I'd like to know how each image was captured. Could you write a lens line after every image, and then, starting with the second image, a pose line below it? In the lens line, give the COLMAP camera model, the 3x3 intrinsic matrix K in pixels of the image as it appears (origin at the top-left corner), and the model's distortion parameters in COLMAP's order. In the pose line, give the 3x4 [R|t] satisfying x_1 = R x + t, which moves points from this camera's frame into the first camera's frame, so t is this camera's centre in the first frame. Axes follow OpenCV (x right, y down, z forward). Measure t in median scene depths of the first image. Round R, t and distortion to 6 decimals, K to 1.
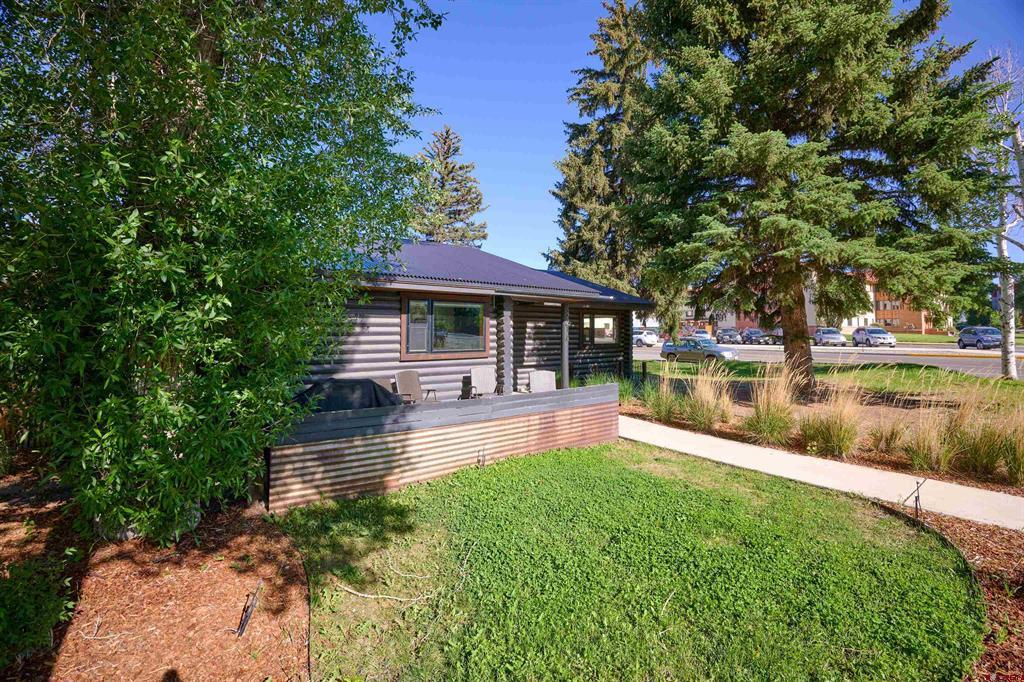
lens RADIAL K [[425.4, 0, 509.5], [0, 425.4, 326.7], [0, 0, 1]] dist [-0.000055, -0.000004]
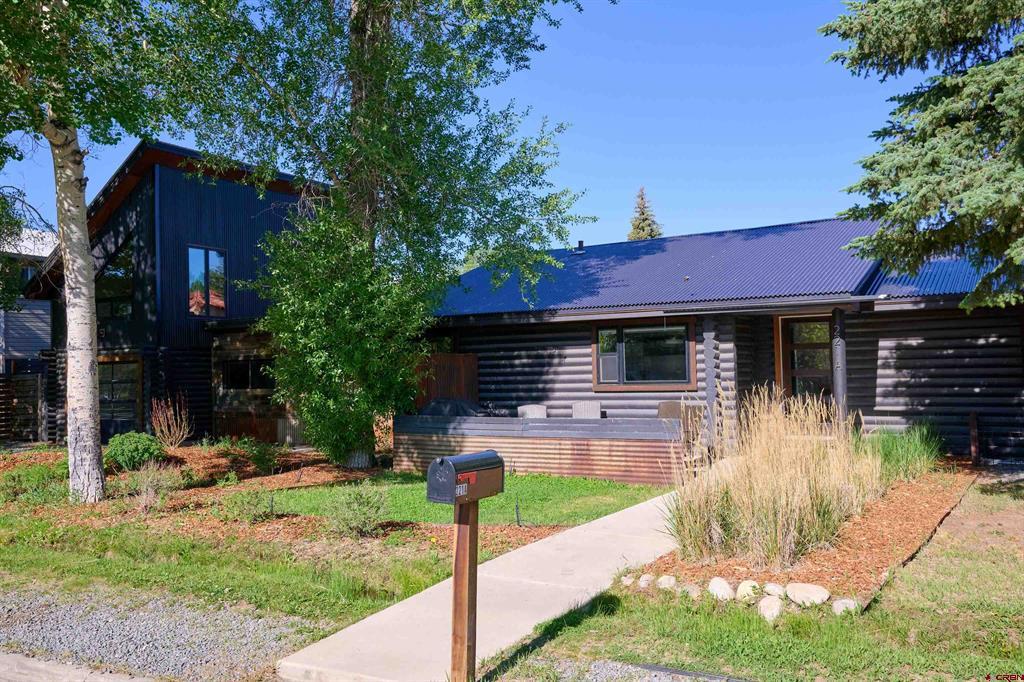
lens RADIAL K [[892.5, 0, 512.0], [0, 892.5, 341.0], [0, 0, 1]] dist [0.069521, -0.001953]
pose [[0.400288, -0.040341, -0.915501, 1.568920], [0.031860, 0.999039, -0.030092, 0.019820], [0.915835, -0.017122, 0.401189, -0.002325]]
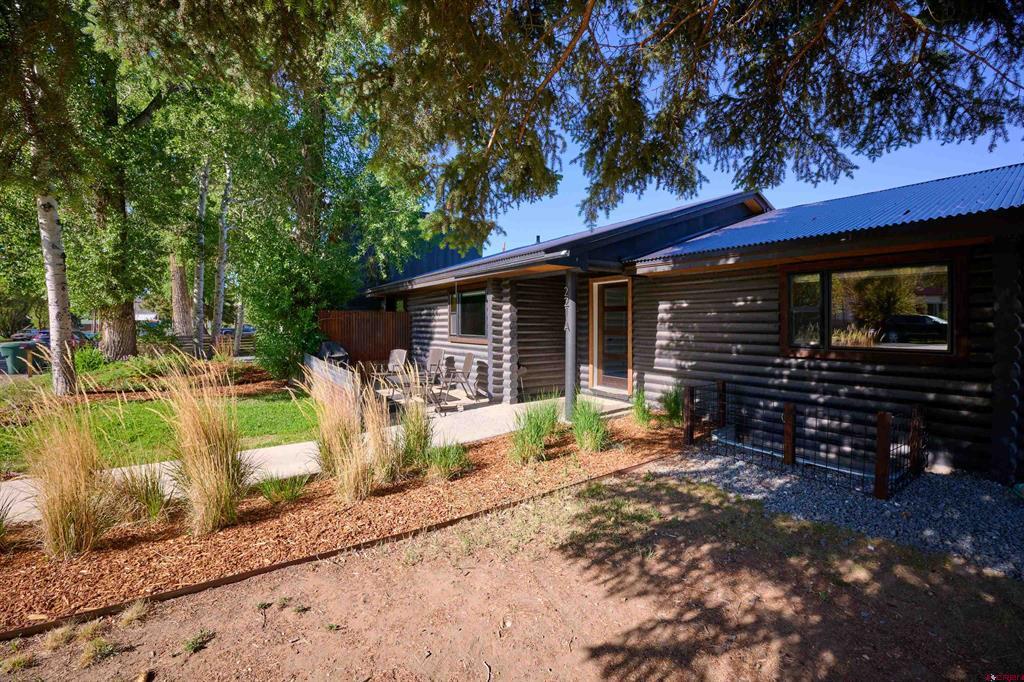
lens RADIAL K [[425.4, 0, 509.5], [0, 425.4, 326.7], [0, 0, 1]] dist [-0.000055, -0.000004]
pose [[-0.029318, 0.005498, -0.999555, 1.042116], [0.006735, 0.999963, 0.005302, 0.030501], [0.999547, -0.006576, -0.029354, 1.233464]]
